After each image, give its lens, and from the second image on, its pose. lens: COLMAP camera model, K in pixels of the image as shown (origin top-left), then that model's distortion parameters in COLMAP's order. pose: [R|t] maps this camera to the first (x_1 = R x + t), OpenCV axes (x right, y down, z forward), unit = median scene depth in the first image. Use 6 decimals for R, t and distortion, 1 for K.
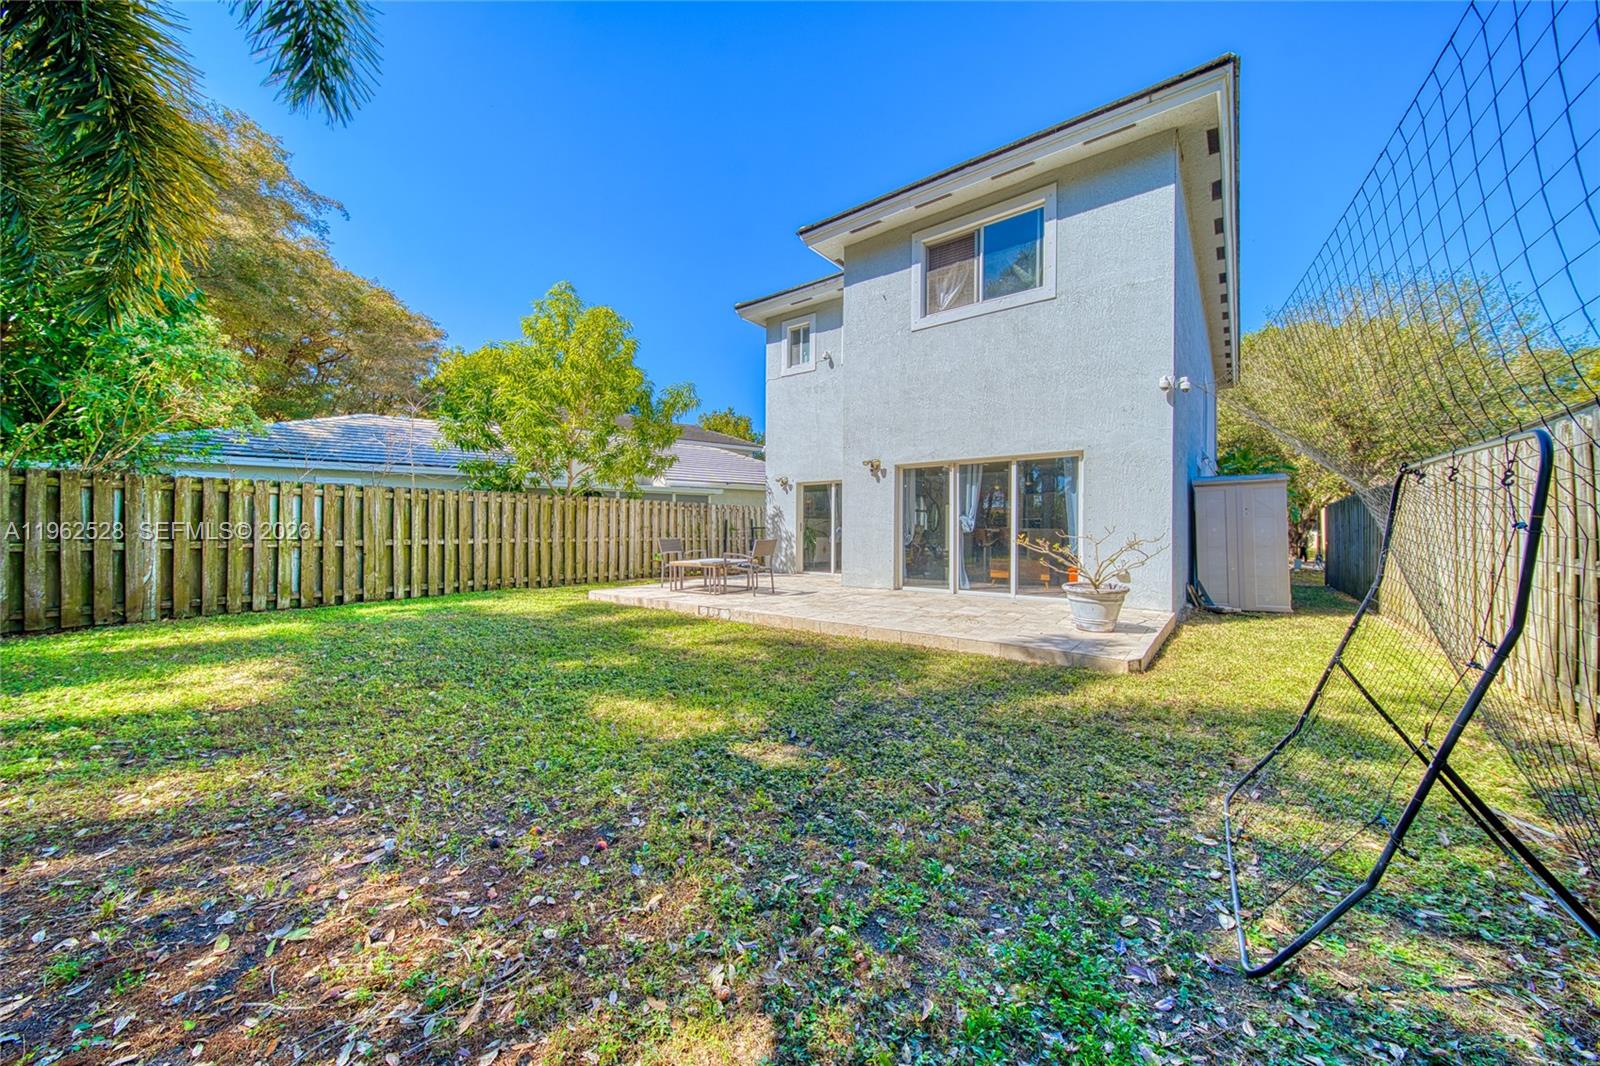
lens RADIAL K [[578.9, 0, 799.3], [0, 578.9, 525.2], [0, 0, 1]] dist [0.001675, -0.000312]
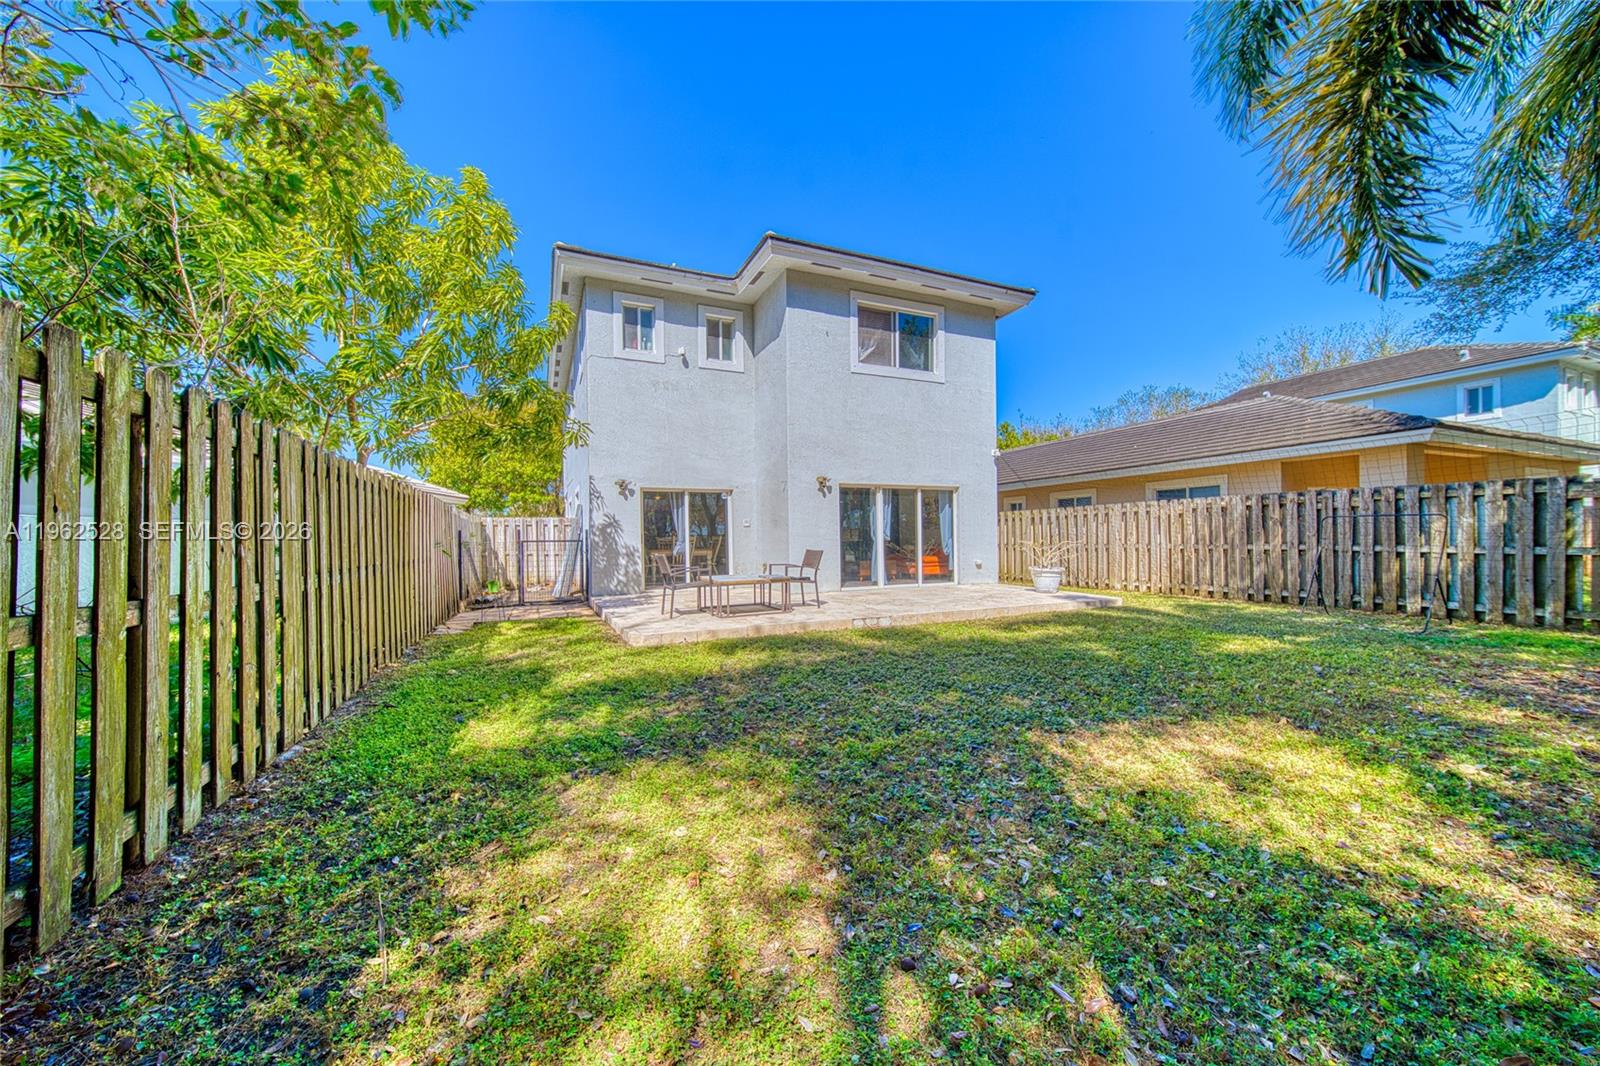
lens RADIAL K [[578.9, 0, 802.9], [0, 578.9, 539.2], [0, 0, 1]] dist [0.001675, -0.000312]
pose [[0.460544, -0.007821, 0.887602, -0.866731], [0.008486, 0.999954, 0.004408, 0.001039], [-0.887596, 0.005502, 0.460590, 0.519402]]
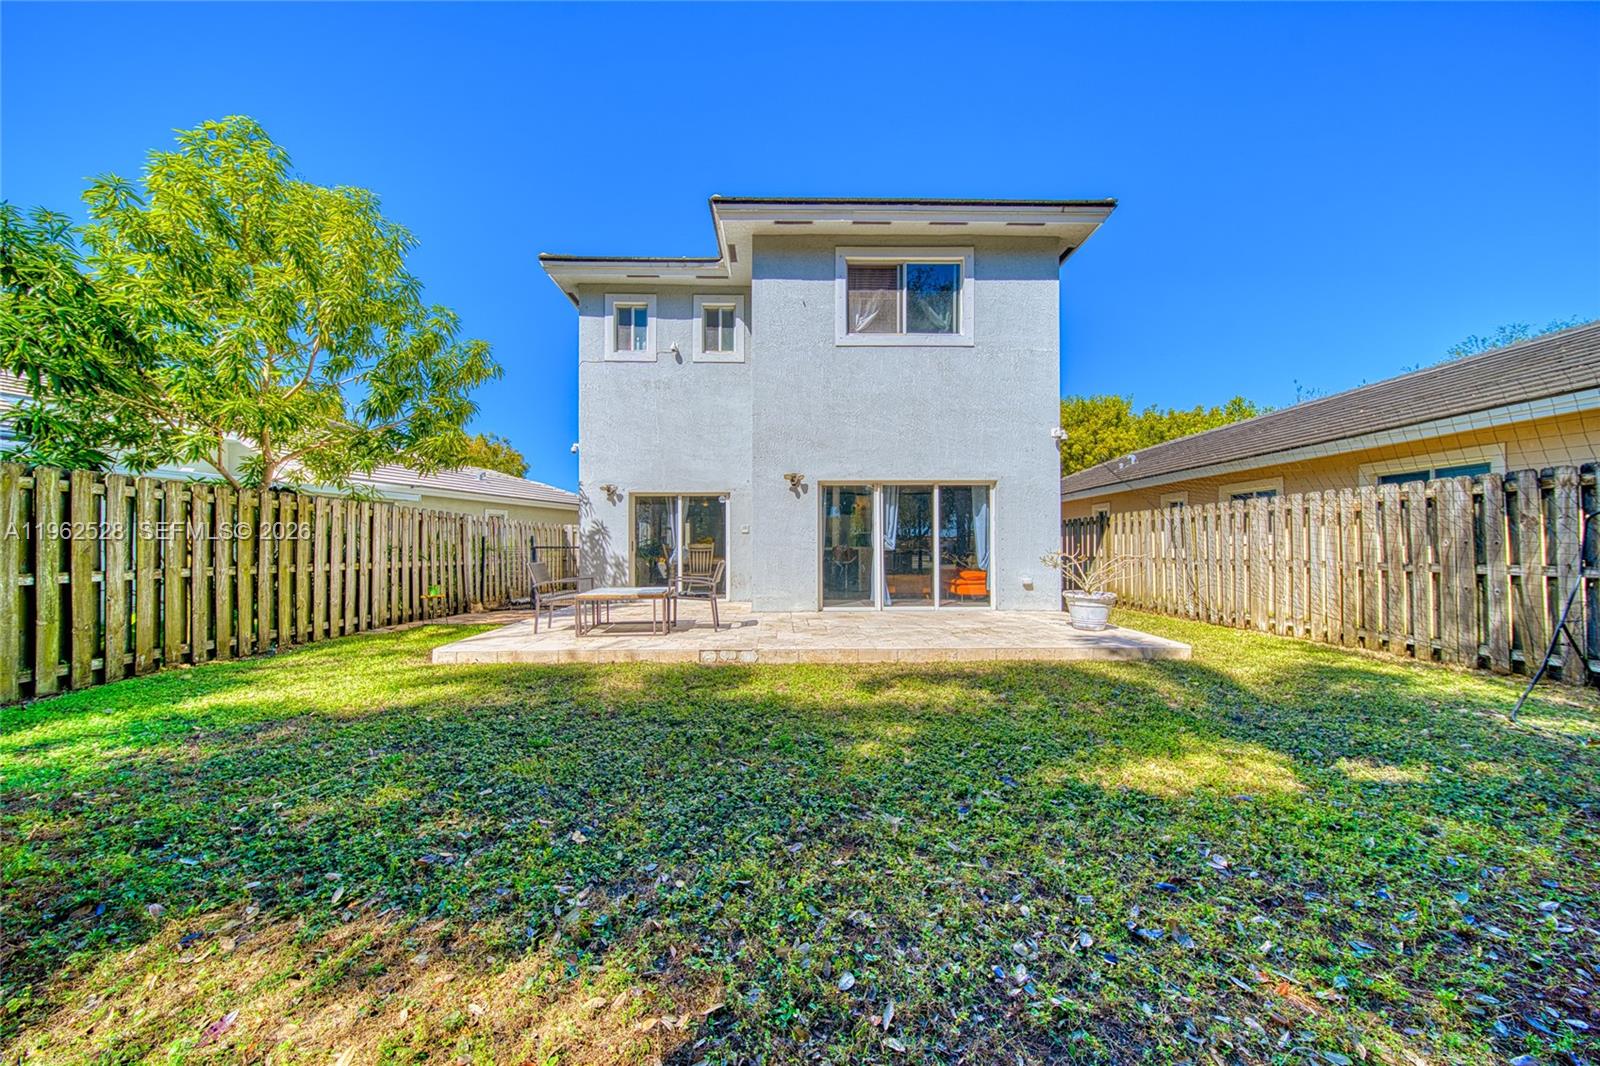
lens RADIAL K [[578.9, 0, 803.7], [0, 578.9, 539.2], [0, 0, 1]] dist [0.001675, -0.000312]
pose [[0.770400, 0.005835, 0.637534, -0.449099], [0.000303, 0.999955, -0.009518, 0.001130], [-0.637560, 0.007526, 0.770364, 0.270777]]
